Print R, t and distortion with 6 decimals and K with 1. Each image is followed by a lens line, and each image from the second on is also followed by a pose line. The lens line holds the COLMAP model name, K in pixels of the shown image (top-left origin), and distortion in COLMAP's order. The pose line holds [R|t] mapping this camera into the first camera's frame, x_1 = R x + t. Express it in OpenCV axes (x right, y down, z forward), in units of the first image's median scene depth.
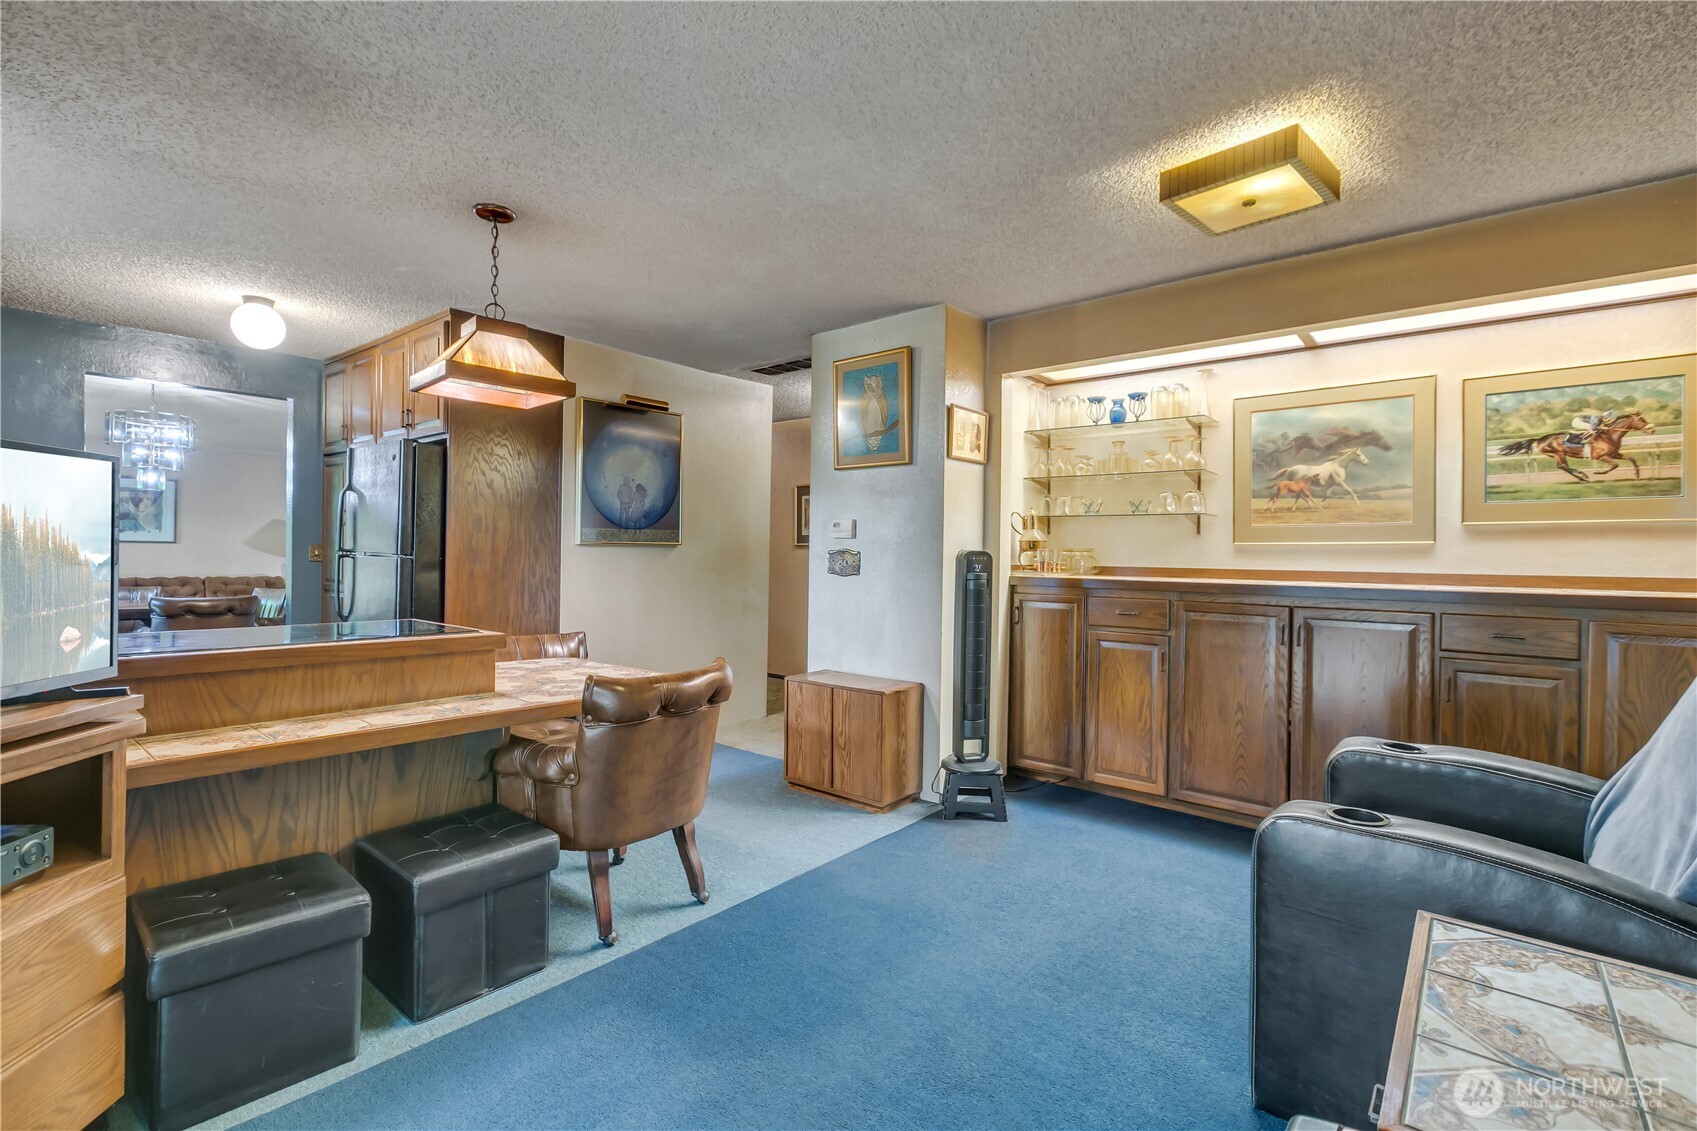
lens RADIAL K [[766.5, 0, 855.4], [0, 766.5, 559.9], [0, 0, 1]] dist [-0.004653, -0.000667]
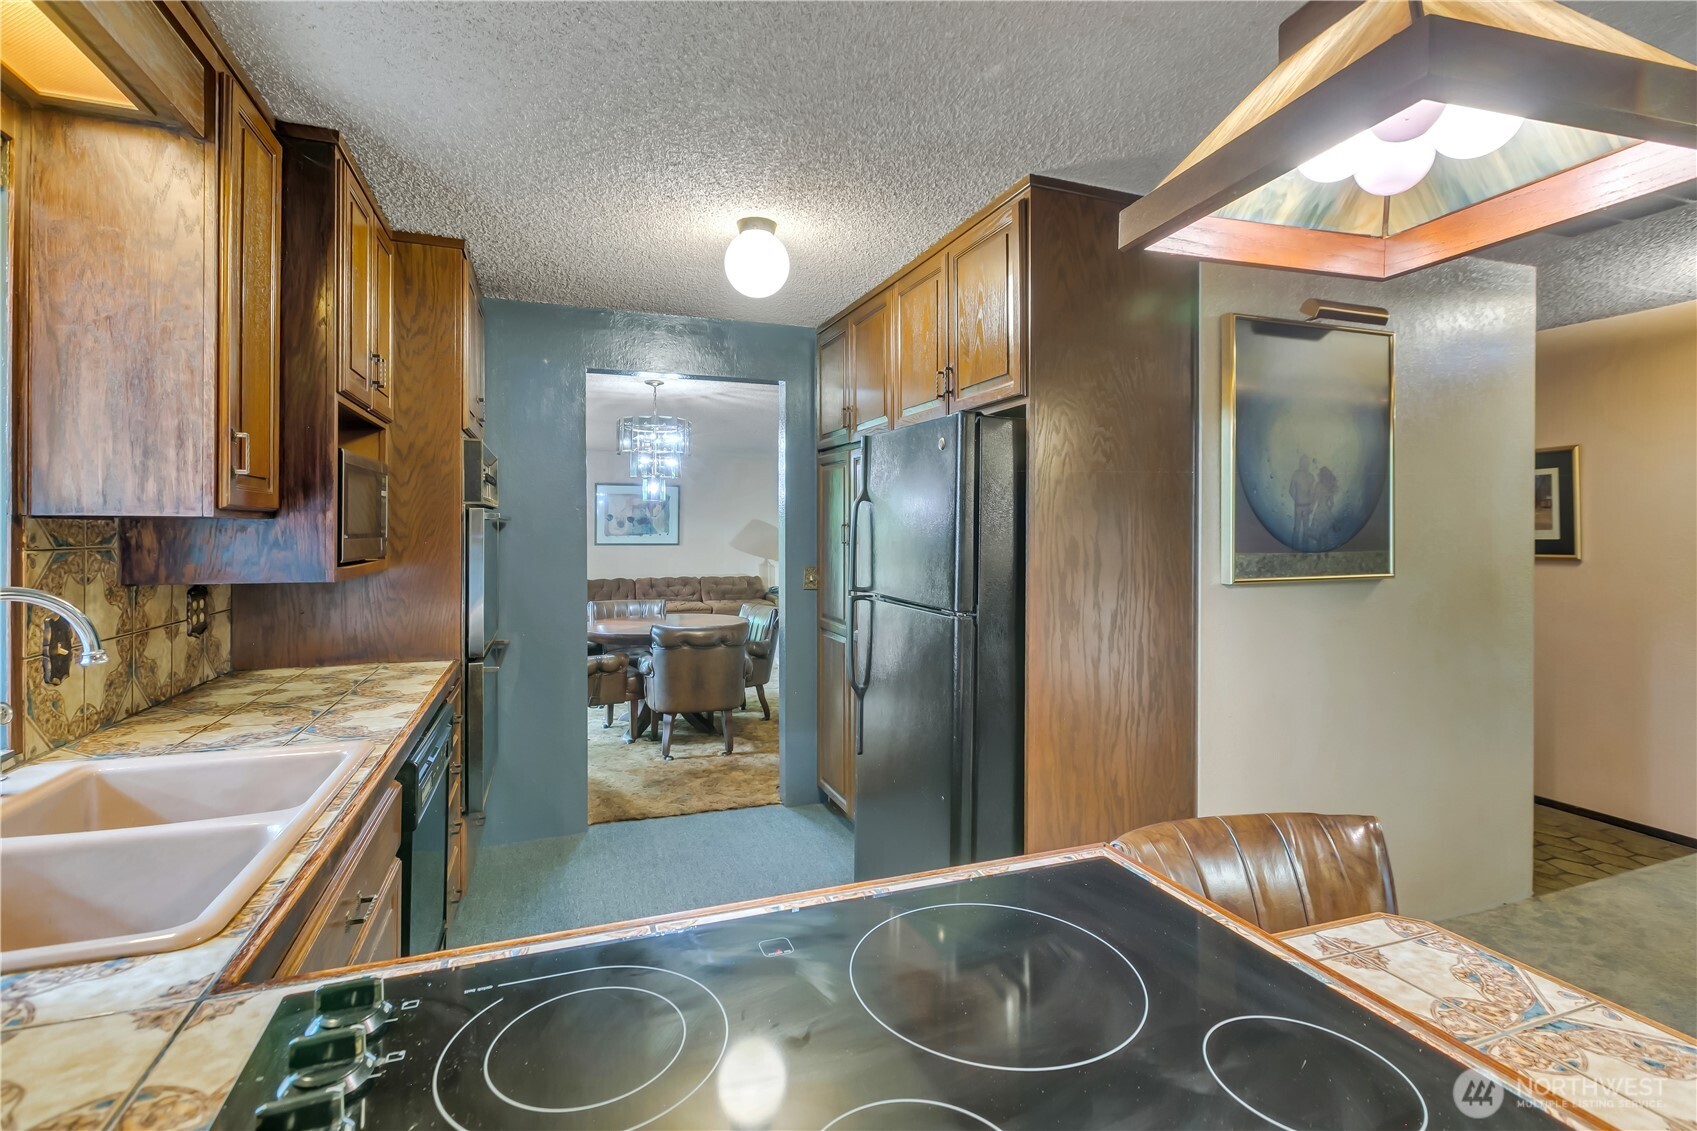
lens RADIAL K [[855.6, 0, 849.9], [0, 855.6, 553.7], [0, 0, 1]] dist [0.000745, -0.000529]
pose [[0.861276, -0.002399, -0.508131, -0.261660], [0.004719, 0.999983, 0.003278, -0.041663], [0.508115, -0.005221, 0.861273, 0.310679]]
